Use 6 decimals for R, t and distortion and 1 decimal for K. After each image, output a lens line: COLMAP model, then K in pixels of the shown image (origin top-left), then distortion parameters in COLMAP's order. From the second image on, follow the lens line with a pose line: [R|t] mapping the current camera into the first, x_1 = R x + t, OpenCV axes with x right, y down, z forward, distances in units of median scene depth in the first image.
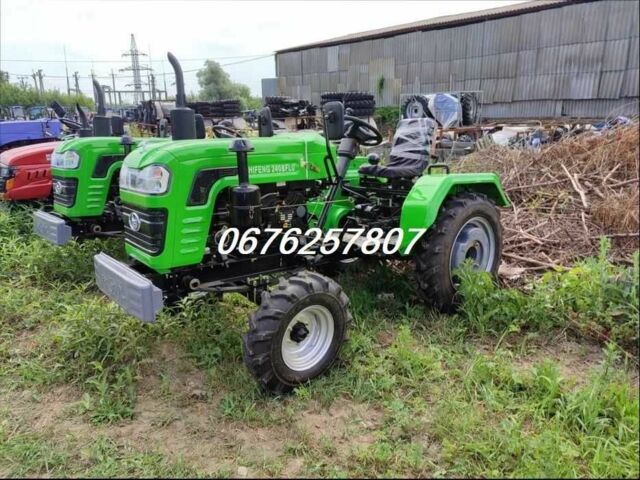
lens RADIAL K [[451.5, 0, 320.0], [0, 451.5, 240.0], [0, 0, 1]] dist [0.009237, 0.000797]
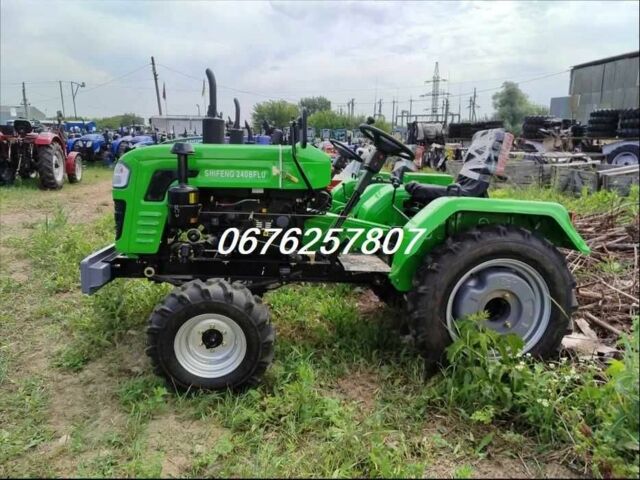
lens RADIAL K [[451.5, 0, 320.0], [0, 451.5, 240.0], [0, 0, 1]] dist [0.009237, 0.000797]
pose [[0.828561, 0.131825, -0.544159, 0.493182], [-0.156672, 0.987650, 0.000706, -0.033847], [0.537531, 0.084670, 0.838982, 0.212252]]
